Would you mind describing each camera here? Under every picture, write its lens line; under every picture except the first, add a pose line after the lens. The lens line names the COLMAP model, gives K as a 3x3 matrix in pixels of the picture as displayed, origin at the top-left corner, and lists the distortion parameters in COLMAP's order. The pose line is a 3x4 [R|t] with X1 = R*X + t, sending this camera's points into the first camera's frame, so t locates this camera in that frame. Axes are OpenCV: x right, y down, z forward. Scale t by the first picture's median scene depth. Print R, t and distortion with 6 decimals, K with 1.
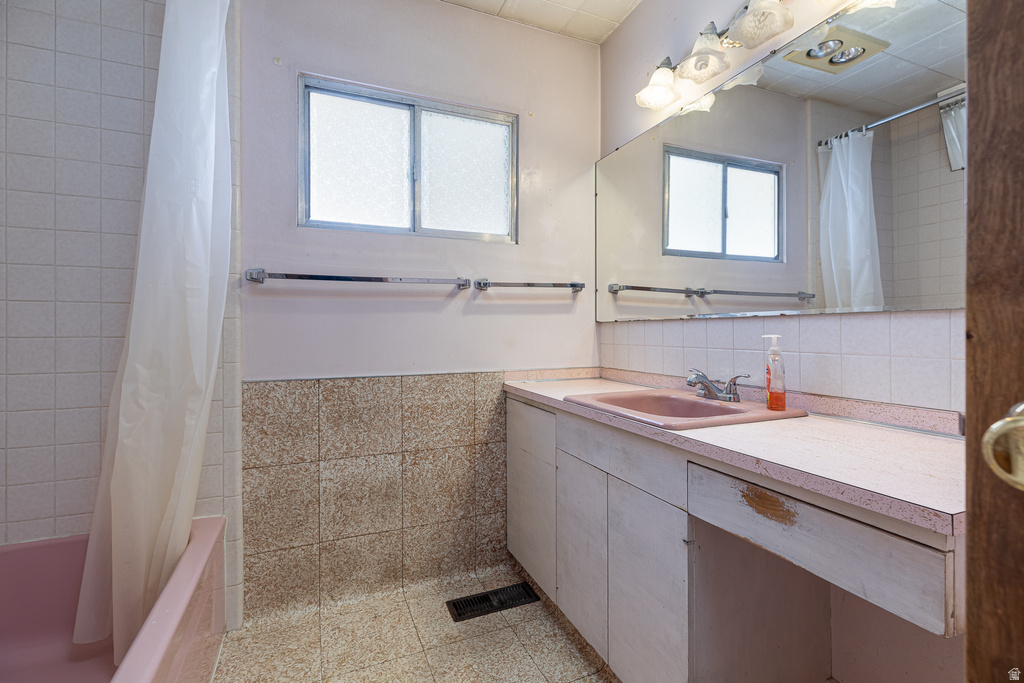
lens RADIAL K [[460.1, 0, 507.8], [0, 460.1, 334.6], [0, 0, 1]] dist [0.004548, -0.000889]
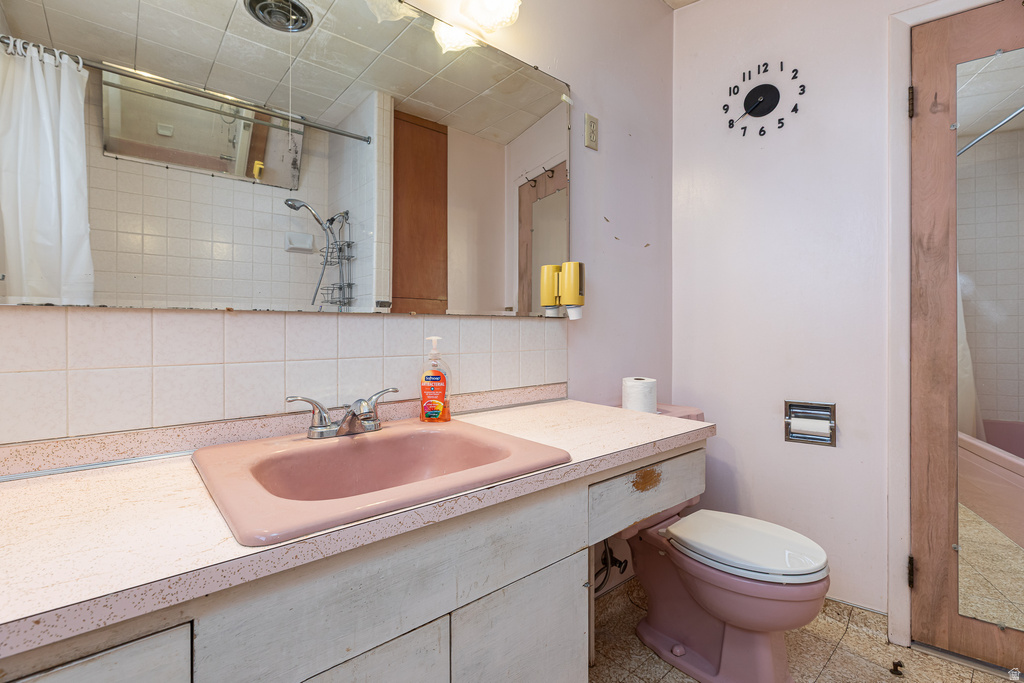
lens RADIAL K [[460.1, 0, 506.5], [0, 460.1, 332.3], [0, 0, 1]] dist [0.004548, -0.000889]
pose [[-0.307382, -0.004407, 0.951576, -0.362420], [0.008941, 0.999932, 0.007519, -0.015129], [-0.951544, 0.010819, -0.307322, 1.387215]]
